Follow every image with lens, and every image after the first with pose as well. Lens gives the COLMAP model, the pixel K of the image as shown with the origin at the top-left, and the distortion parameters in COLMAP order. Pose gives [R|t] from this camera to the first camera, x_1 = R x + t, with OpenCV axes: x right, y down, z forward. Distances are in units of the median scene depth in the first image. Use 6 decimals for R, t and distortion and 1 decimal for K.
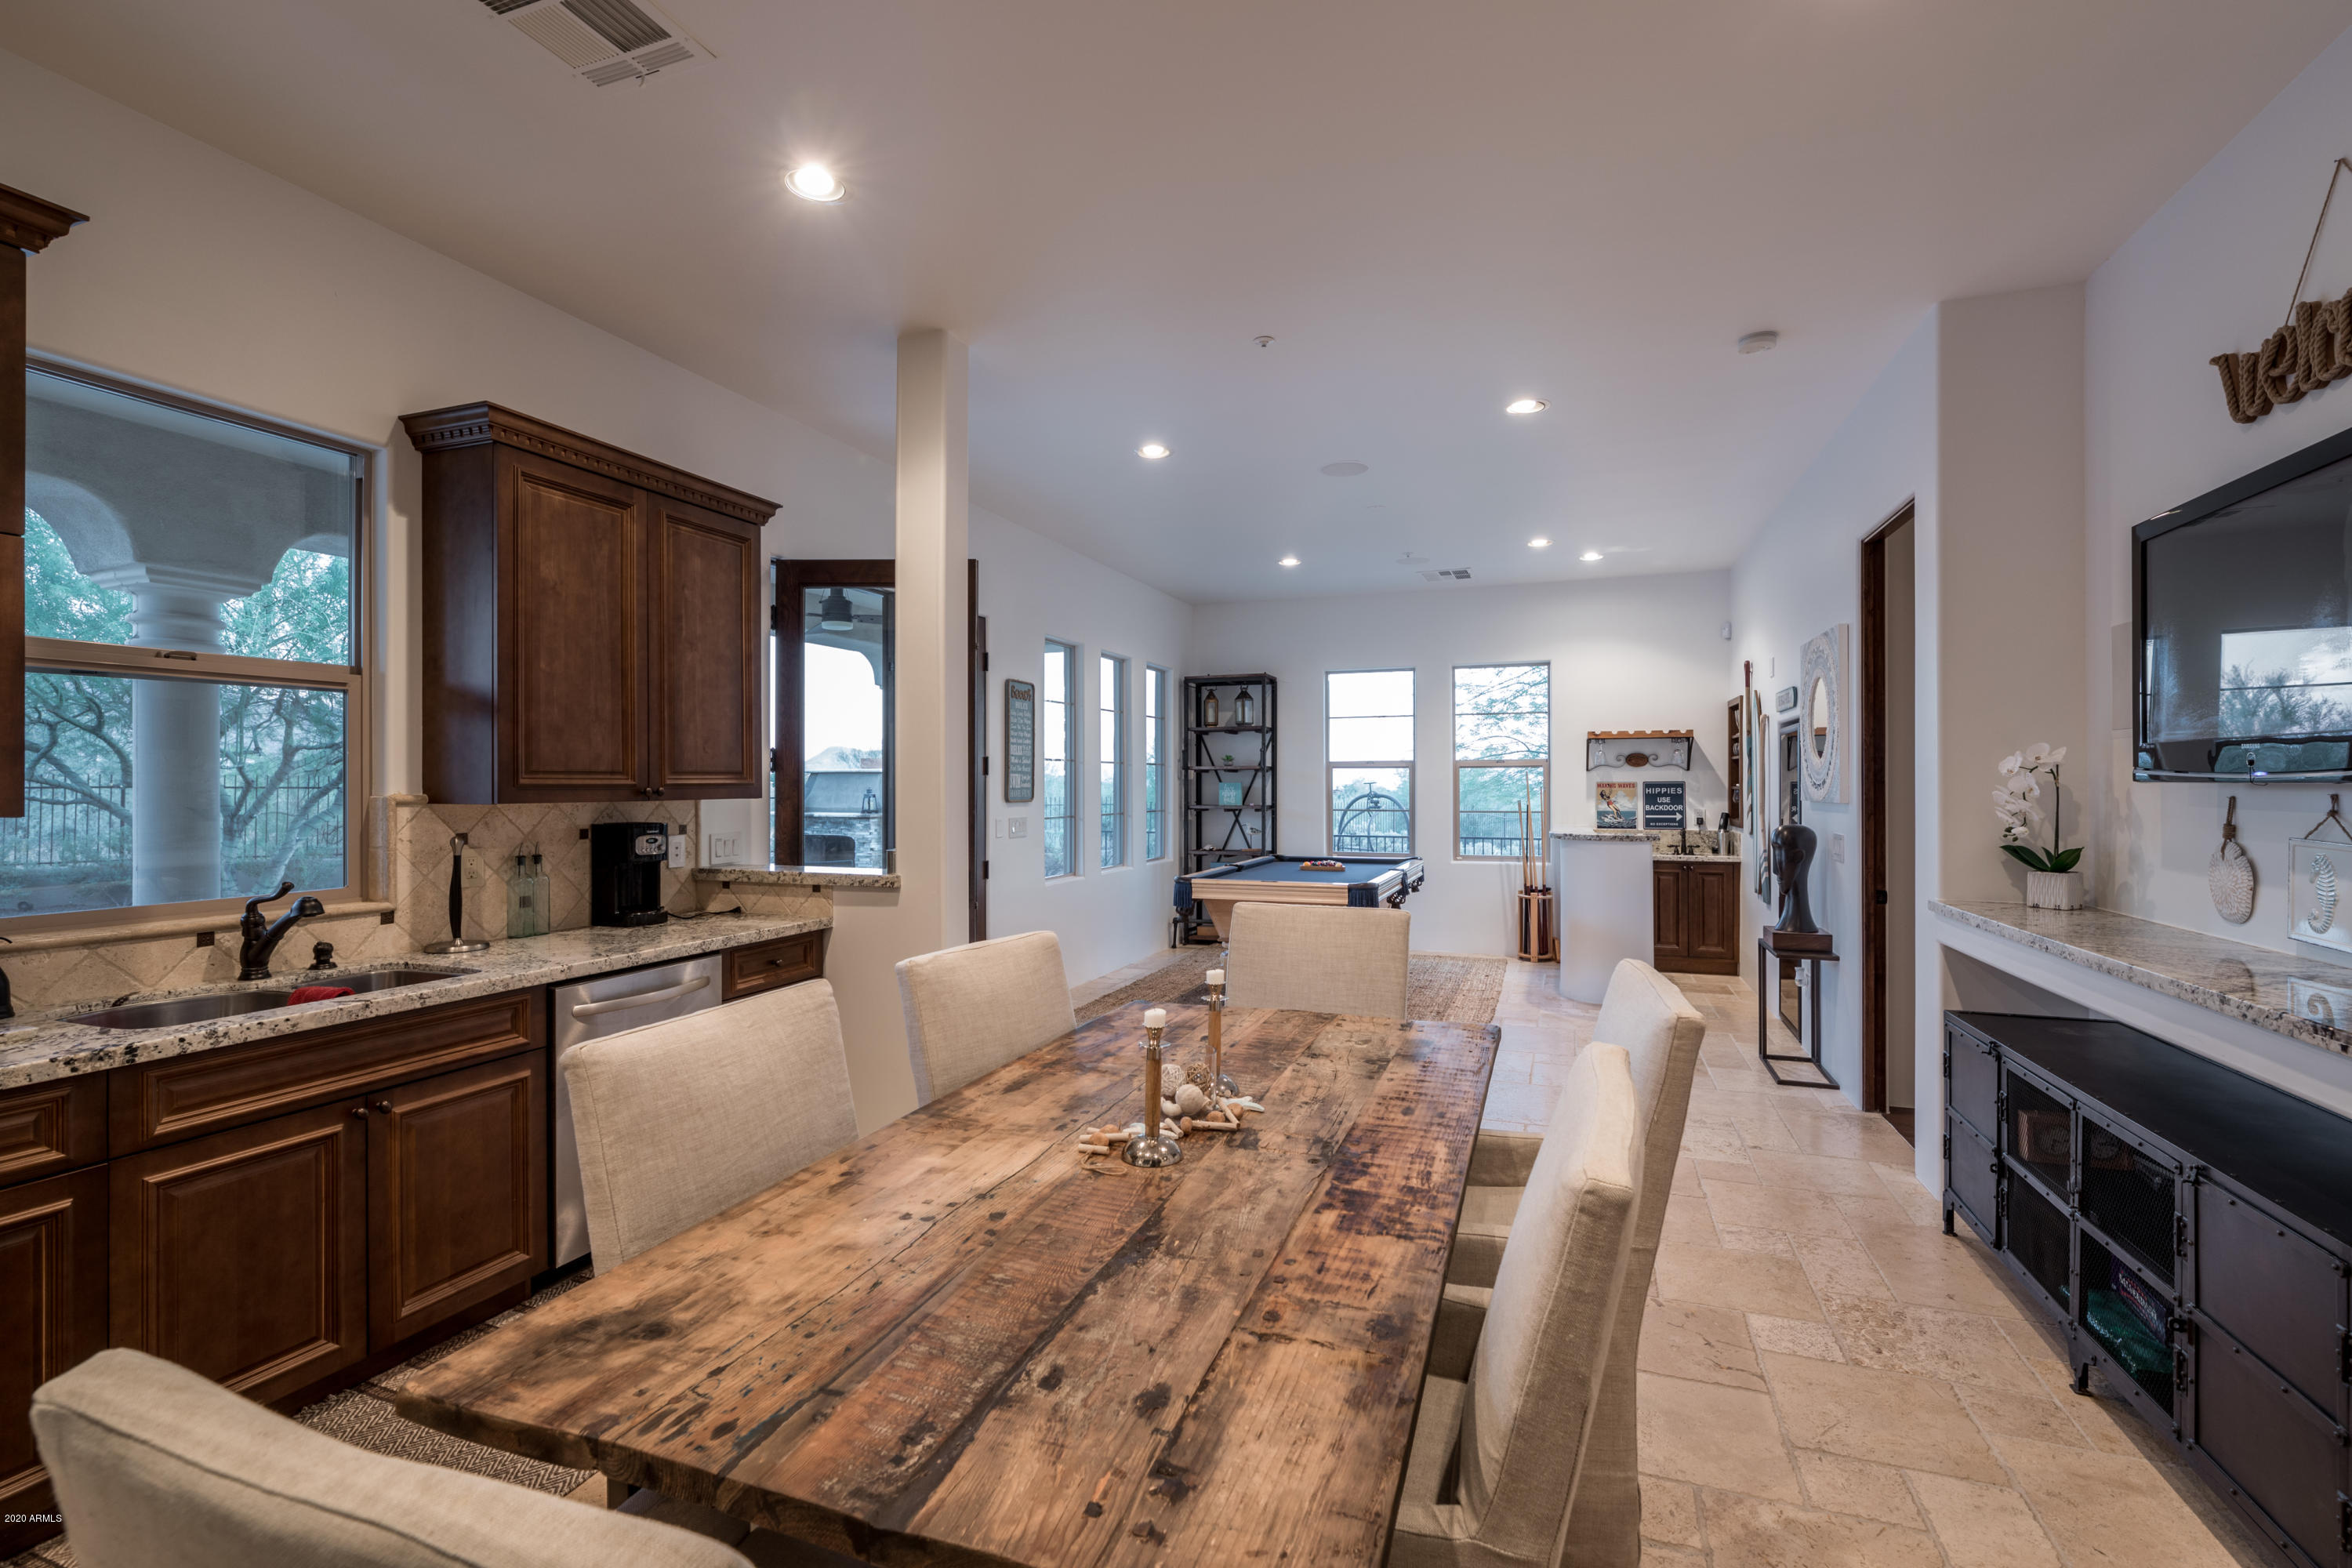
lens RADIAL K [[1051.5, 0, 1172.7], [0, 1051.5, 782.6], [0, 0, 1]] dist [-0.000405, 0.000067]
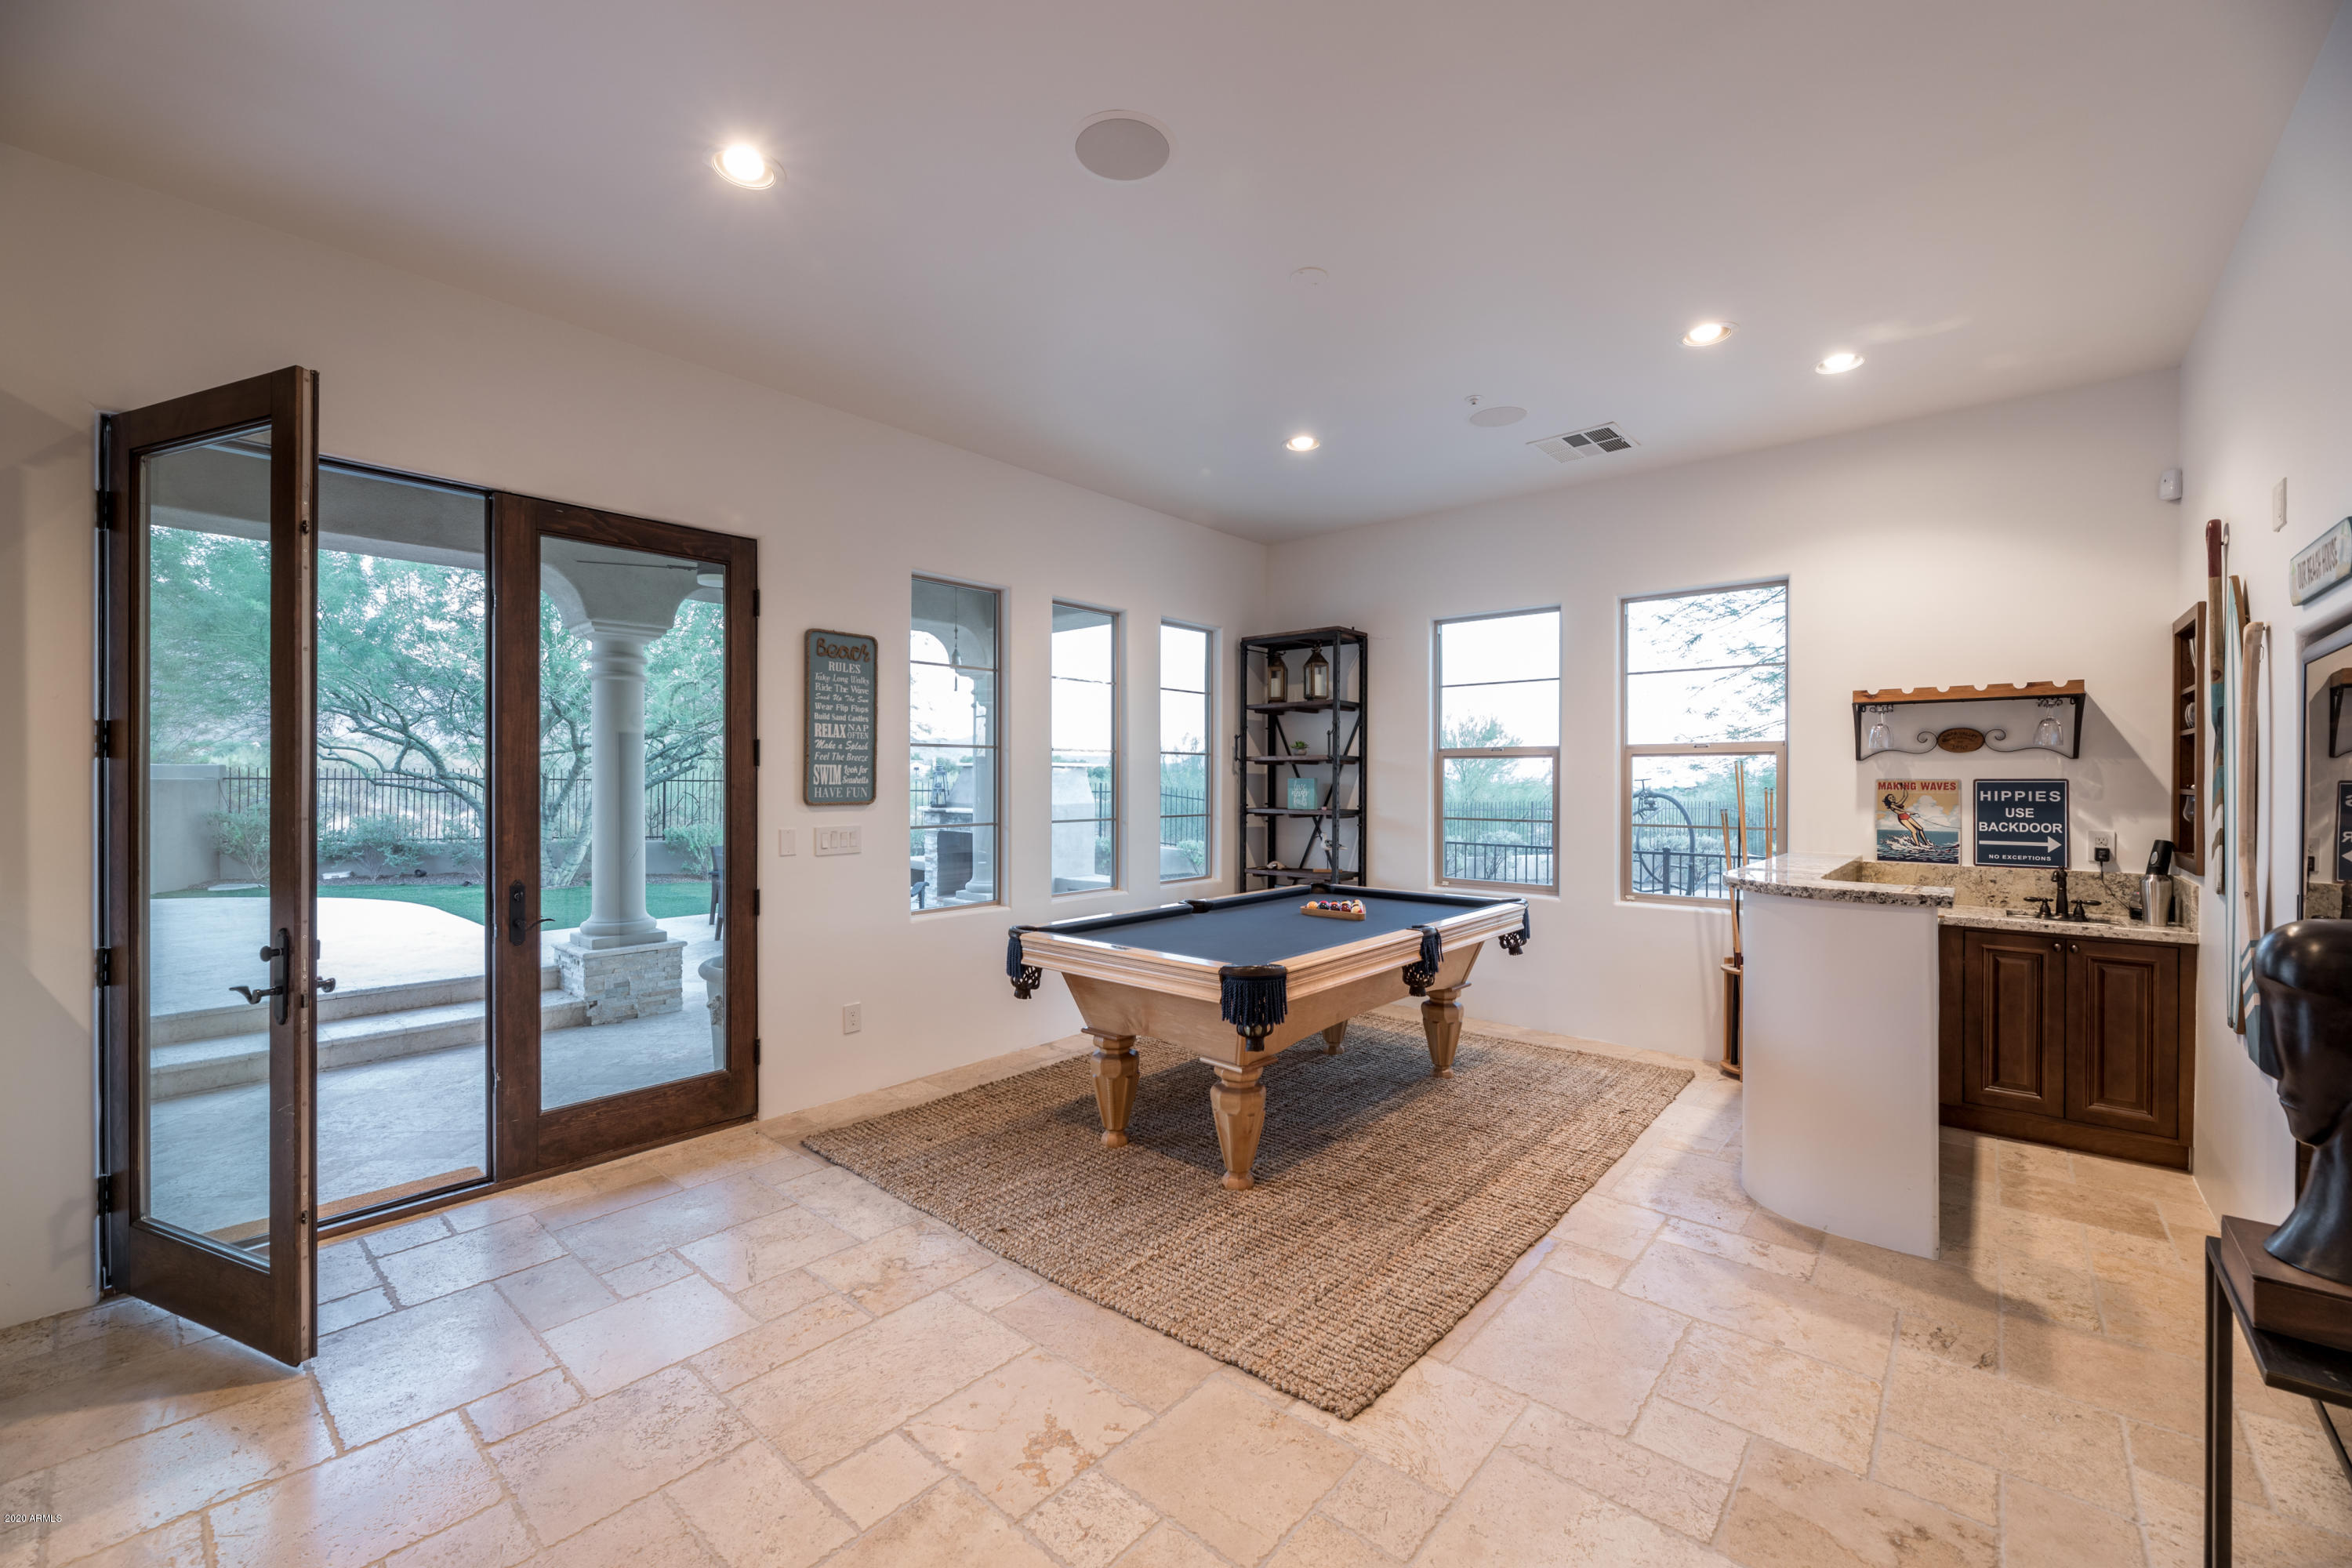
lens RADIAL K [[946.2, 0, 1173.3], [0, 946.2, 782.2], [0, 0, 1]] dist [0.001264, -0.000486]
pose [[0.937171, 0.004931, -0.348834, 0.227597], [-0.003552, 0.999983, 0.004591, -0.000180], [0.348851, -0.003063, 0.937173, 0.388587]]
